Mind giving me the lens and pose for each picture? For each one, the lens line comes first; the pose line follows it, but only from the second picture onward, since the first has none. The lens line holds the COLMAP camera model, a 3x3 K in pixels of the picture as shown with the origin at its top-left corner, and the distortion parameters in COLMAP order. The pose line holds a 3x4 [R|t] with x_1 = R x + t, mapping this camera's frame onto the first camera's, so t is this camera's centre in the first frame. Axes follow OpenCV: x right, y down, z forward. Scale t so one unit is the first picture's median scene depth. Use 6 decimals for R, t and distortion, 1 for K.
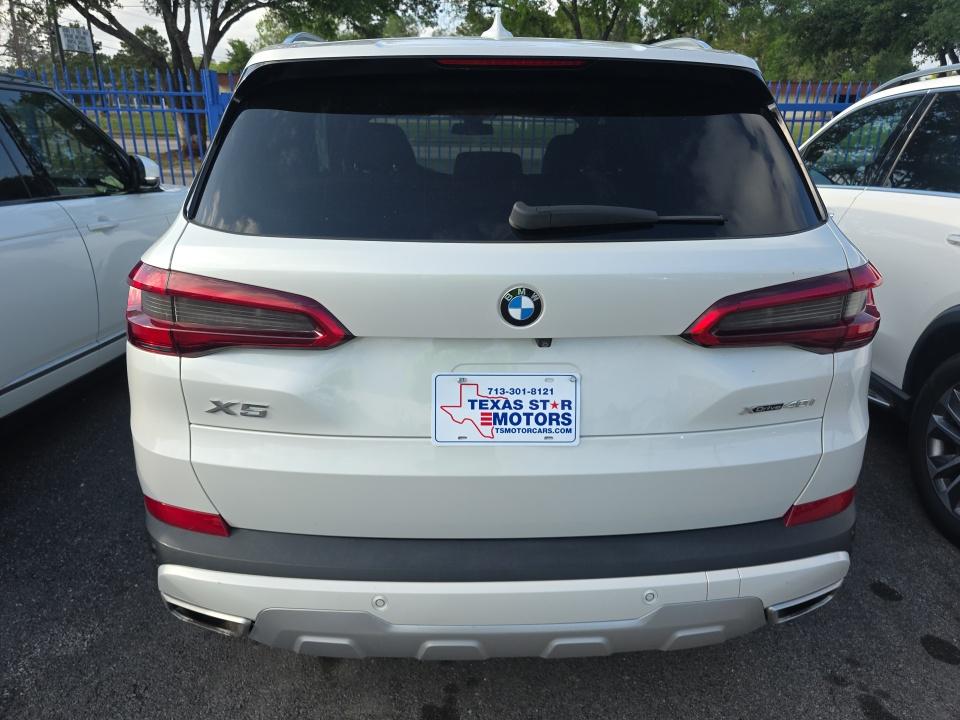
lens RADIAL K [[624.6, 0, 480.0], [0, 624.6, 360.0], [0, 0, 1]] dist [0.051351, 0.000424]
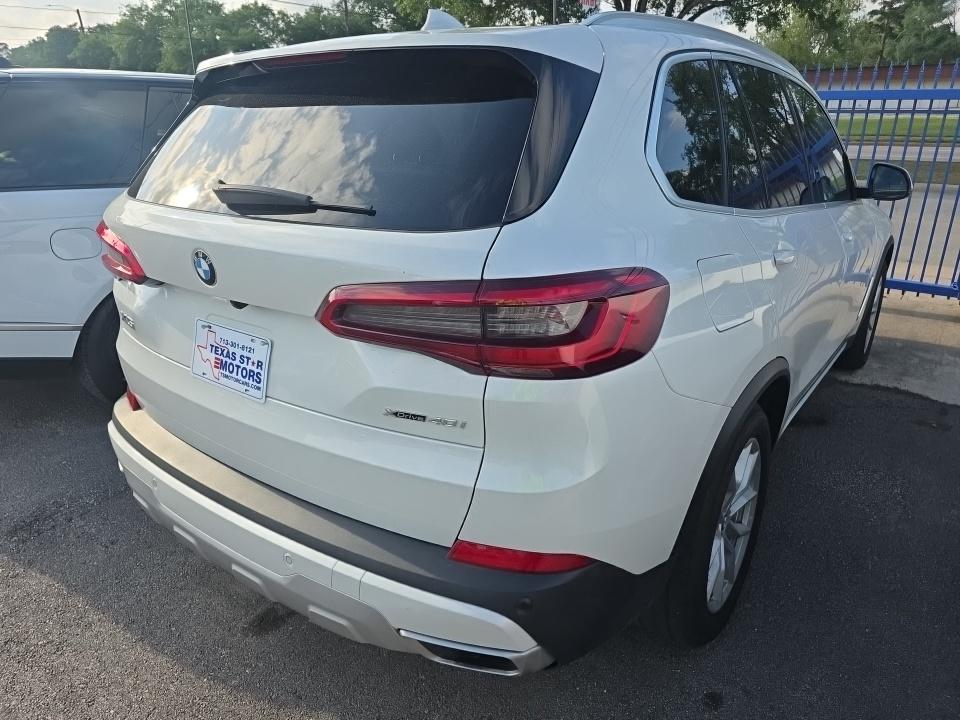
lens RADIAL K [[628.6, 0, 480.0], [0, 628.6, 360.0], [0, 0, 1]] dist [0.036122, -0.037099]
pose [[0.803613, 0.205266, -0.558635, 1.080746], [-0.203751, 0.976808, 0.065819, -0.091783], [0.559189, 0.060930, 0.826798, 0.287261]]
